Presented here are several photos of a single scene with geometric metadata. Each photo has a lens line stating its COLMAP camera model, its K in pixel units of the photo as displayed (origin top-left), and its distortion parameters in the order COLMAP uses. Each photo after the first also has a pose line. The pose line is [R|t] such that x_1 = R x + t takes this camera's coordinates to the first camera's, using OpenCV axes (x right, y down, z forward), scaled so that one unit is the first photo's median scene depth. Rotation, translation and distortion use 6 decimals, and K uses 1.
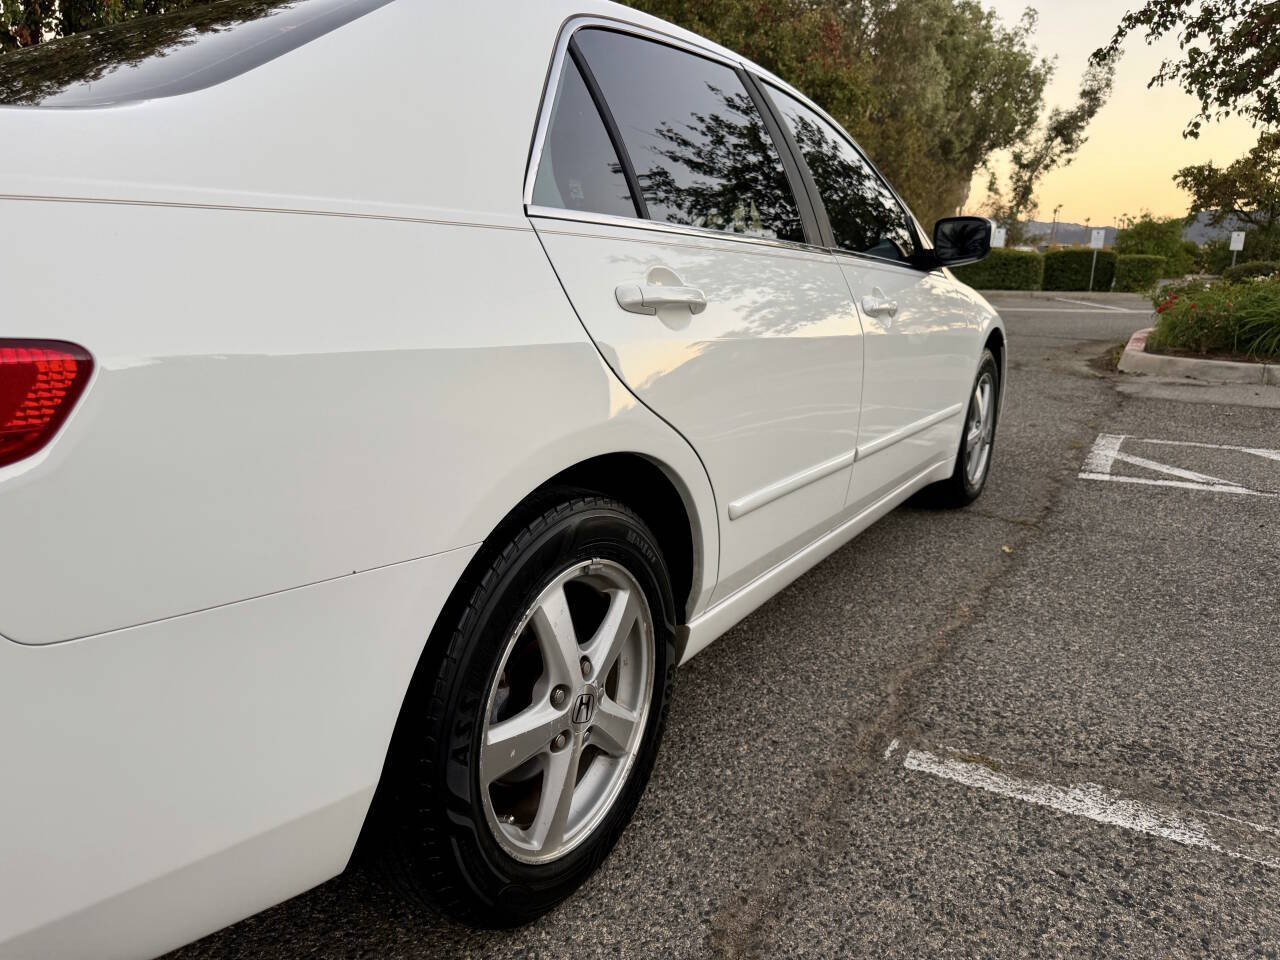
lens RADIAL K [[908.8, 0, 649.3], [0, 908.8, 478.1], [0, 0, 1]] dist [0.035199, -0.039284]
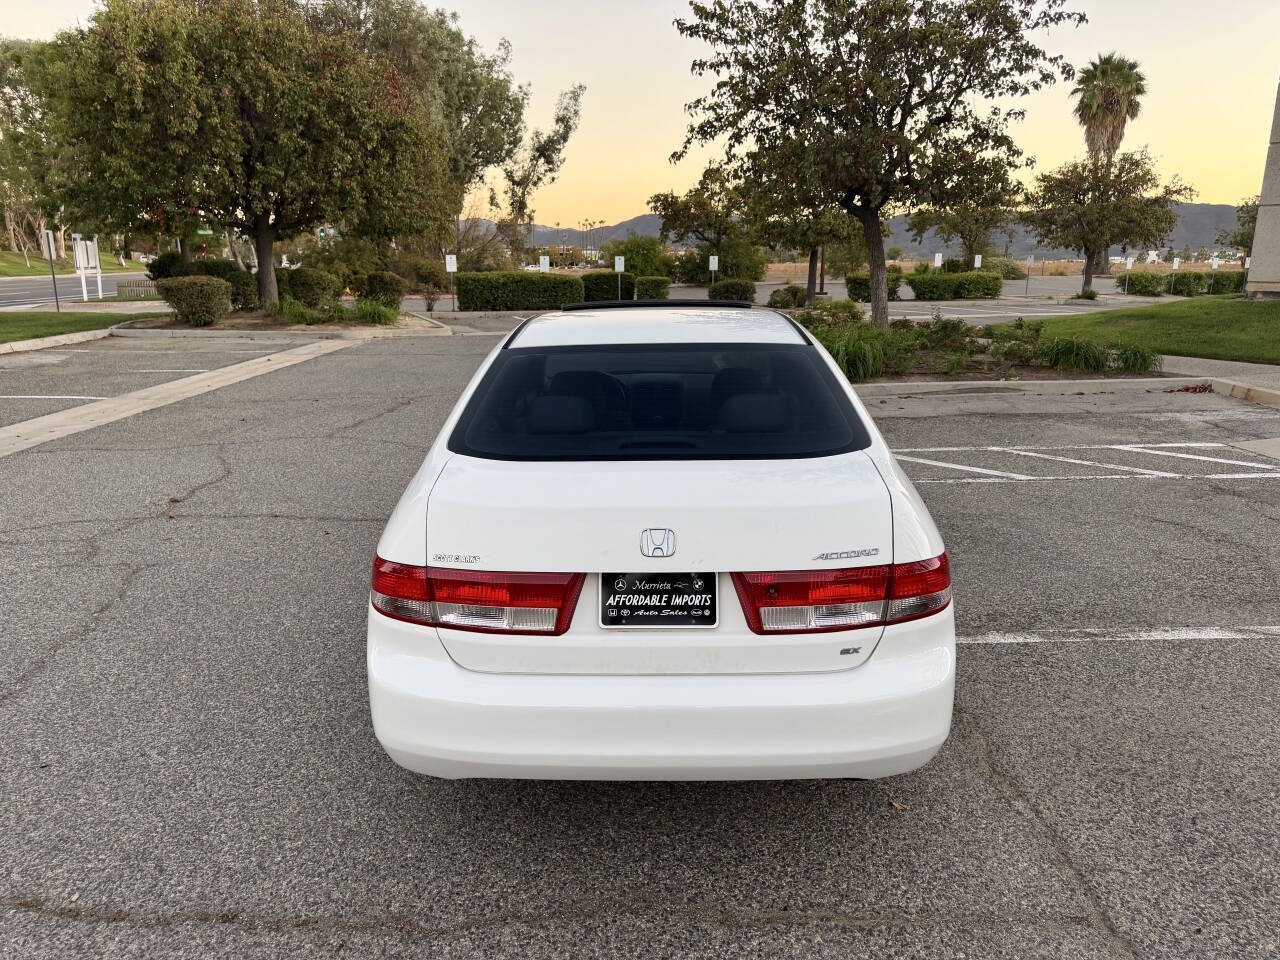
lens RADIAL K [[914.8, 0, 635.6], [0, 914.8, 479.1], [0, 0, 1]] dist [0.004666, -0.005243]
pose [[0.868117, -0.124359, 0.480528, -0.058263], [0.124022, 0.991744, 0.032602, -0.010748], [-0.480615, 0.031293, 0.876373, -0.027993]]
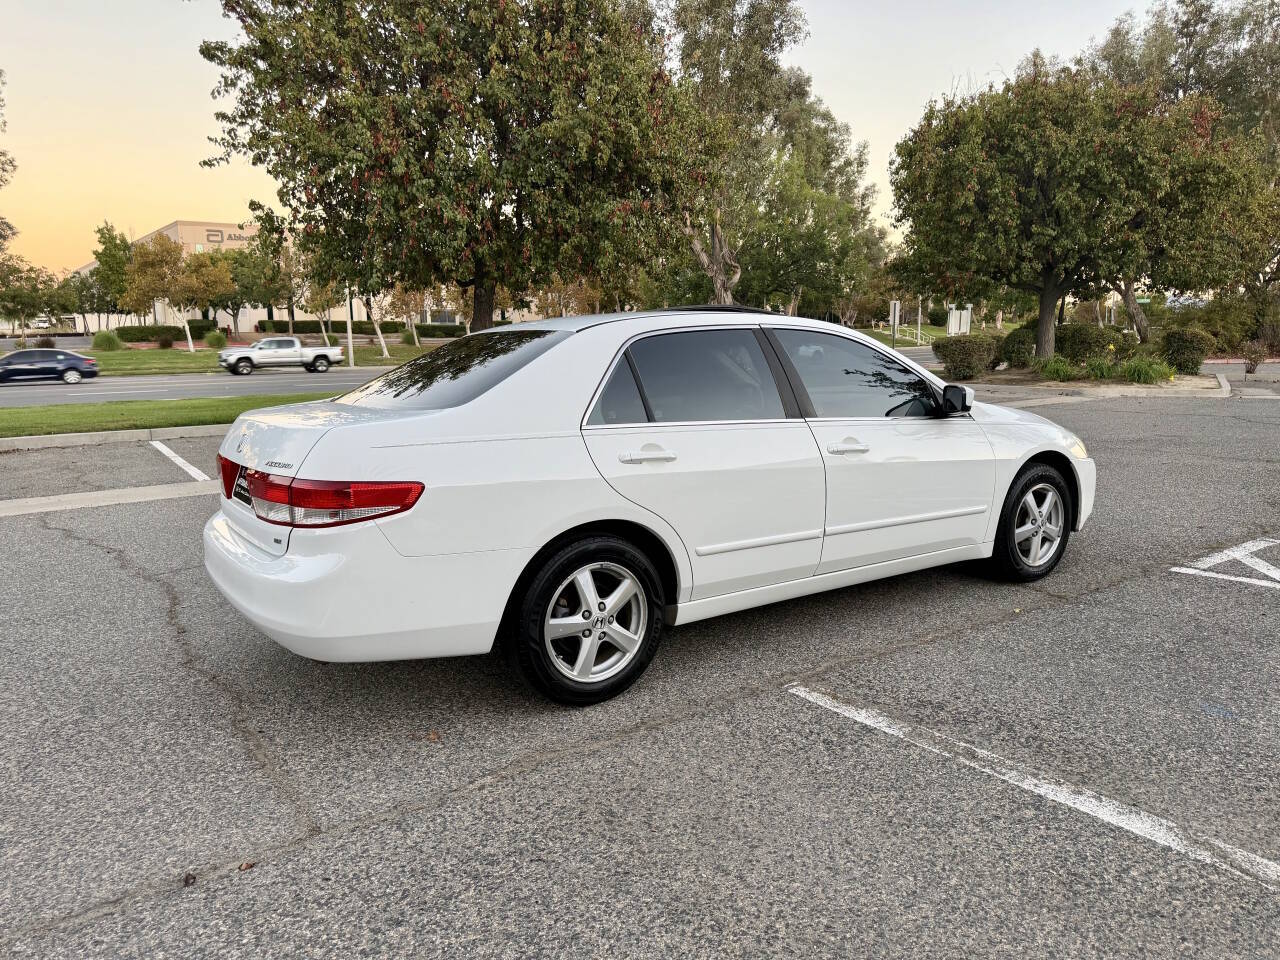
lens RADIAL K [[903.3, 0, 641.4], [0, 903.3, 484.0], [0, 0, 1]] dist [0.007626, -0.006628]
pose [[0.907927, 0.043015, -0.416915, 0.033270], [-0.074629, 0.995416, -0.059820, 0.000536], [0.412431, 0.085426, 0.906975, -0.038584]]
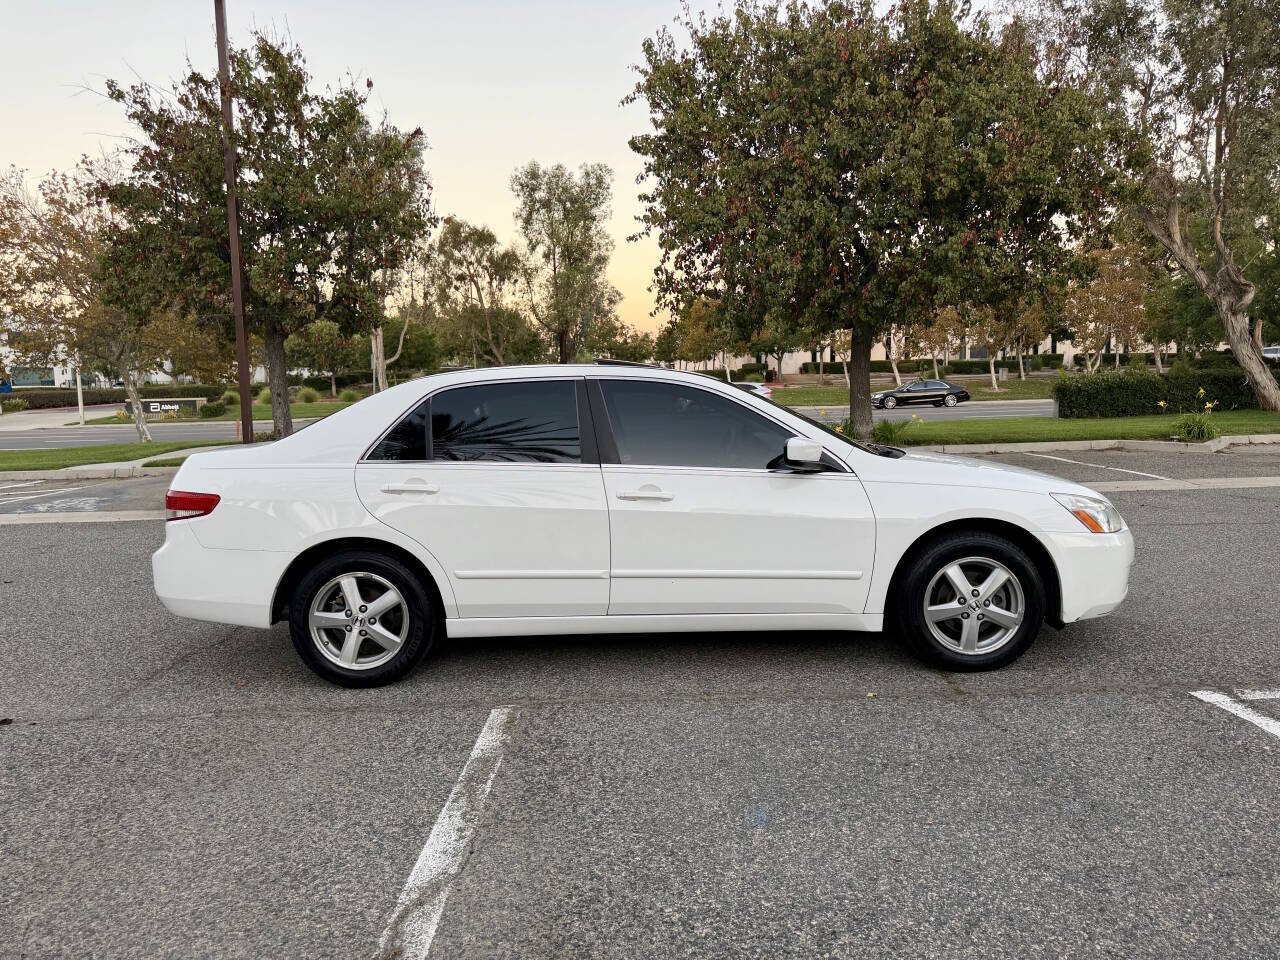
lens RADIAL K [[901.9, 0, 635.4], [0, 901.9, 480.7], [0, 0, 1]] dist [-0.004111, -0.005738]
pose [[0.505008, 0.060966, -0.860959, 0.094137], [-0.167738, 0.985416, -0.028610, -0.008775], [0.846659, 0.158864, 0.507869, 0.005349]]
